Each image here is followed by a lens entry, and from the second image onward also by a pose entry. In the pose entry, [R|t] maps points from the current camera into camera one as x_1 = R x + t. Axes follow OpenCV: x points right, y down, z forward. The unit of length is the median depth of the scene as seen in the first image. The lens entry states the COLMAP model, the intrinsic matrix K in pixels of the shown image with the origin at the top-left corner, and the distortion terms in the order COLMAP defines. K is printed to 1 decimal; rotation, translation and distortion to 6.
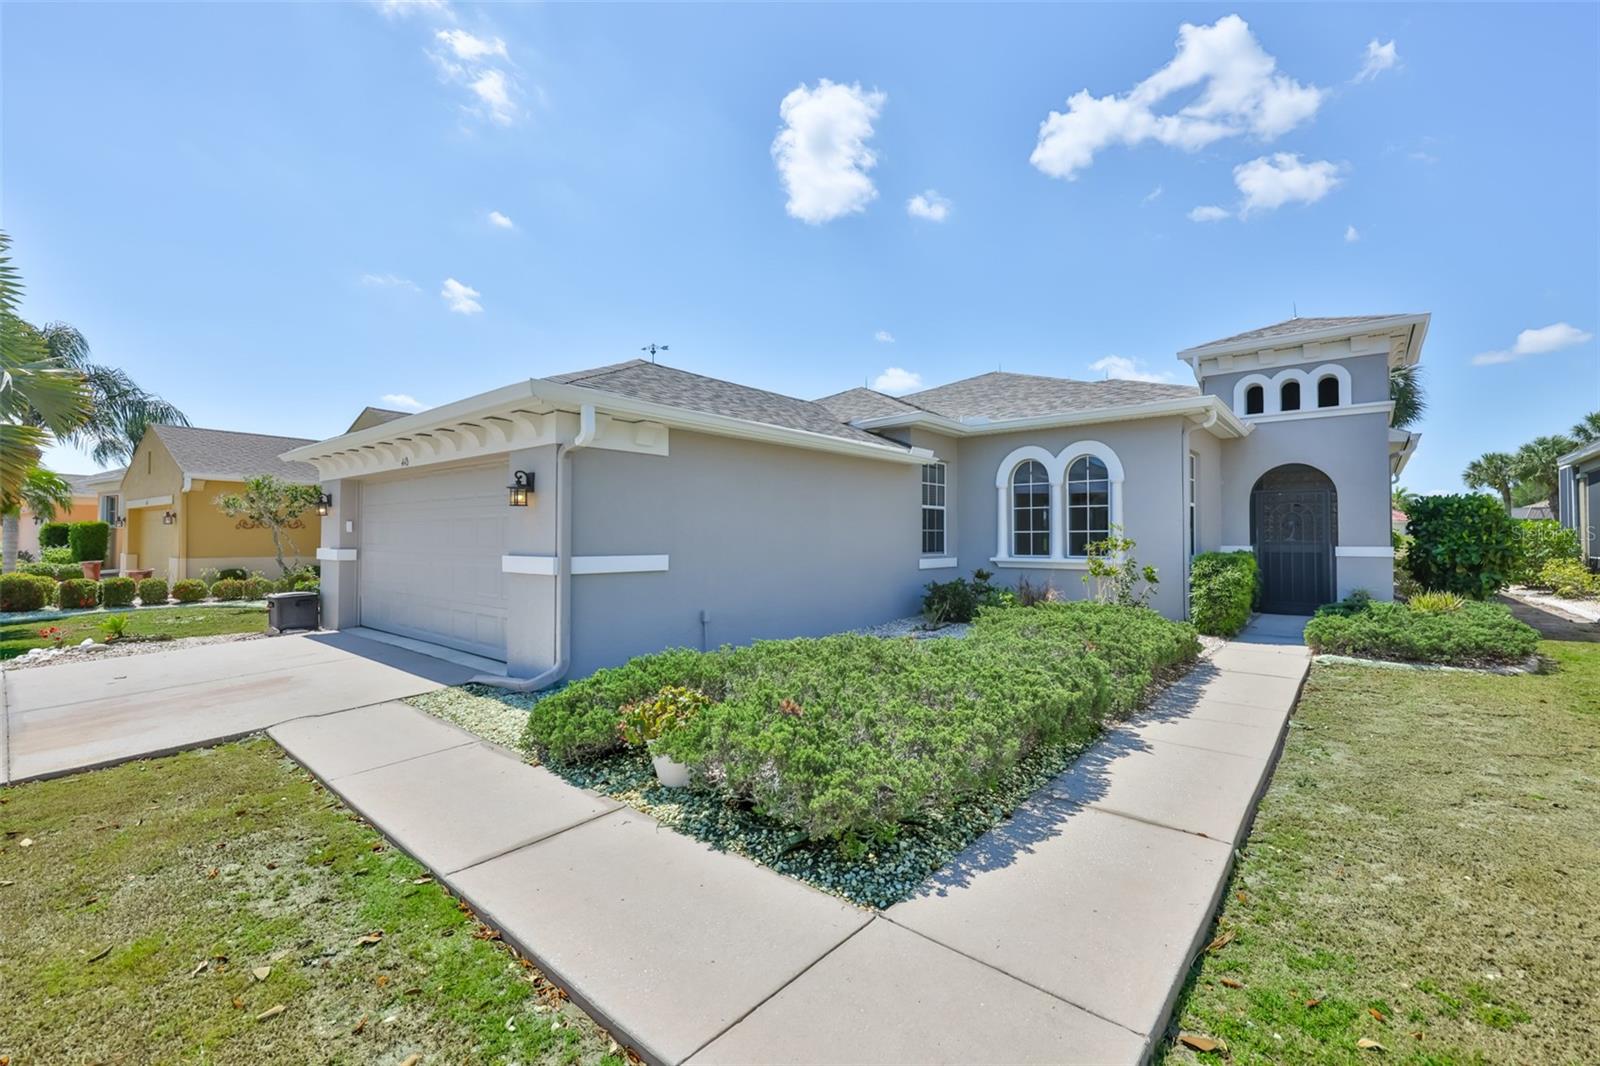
lens RADIAL K [[676.4, 0, 793.4], [0, 676.4, 534.2], [0, 0, 1]] dist [0.000459, 0.000098]
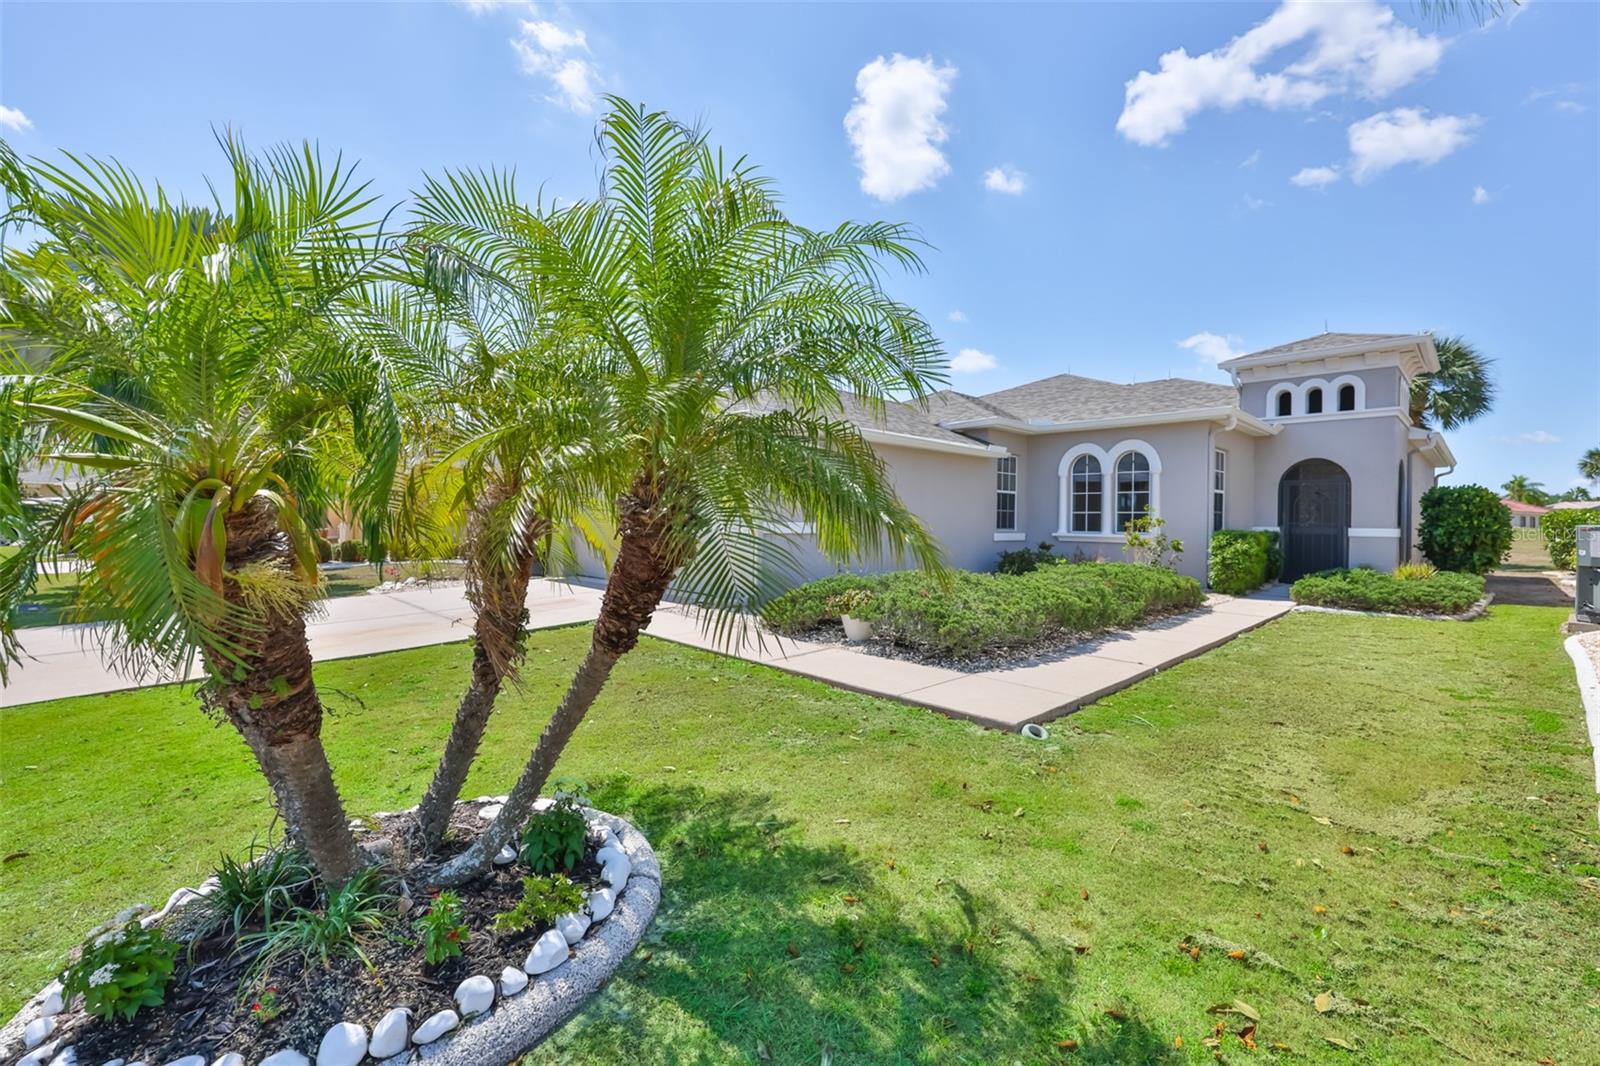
lens RADIAL K [[704.4, 0, 800.0], [0, 704.4, 533.0], [0, 0, 1]] dist [-0.006592, -0.000111]
pose [[0.996608, 0.014001, -0.081090, -0.062978], [-0.012354, 0.999708, 0.020787, 0.012871], [0.081357, -0.019715, 0.996490, -0.312262]]
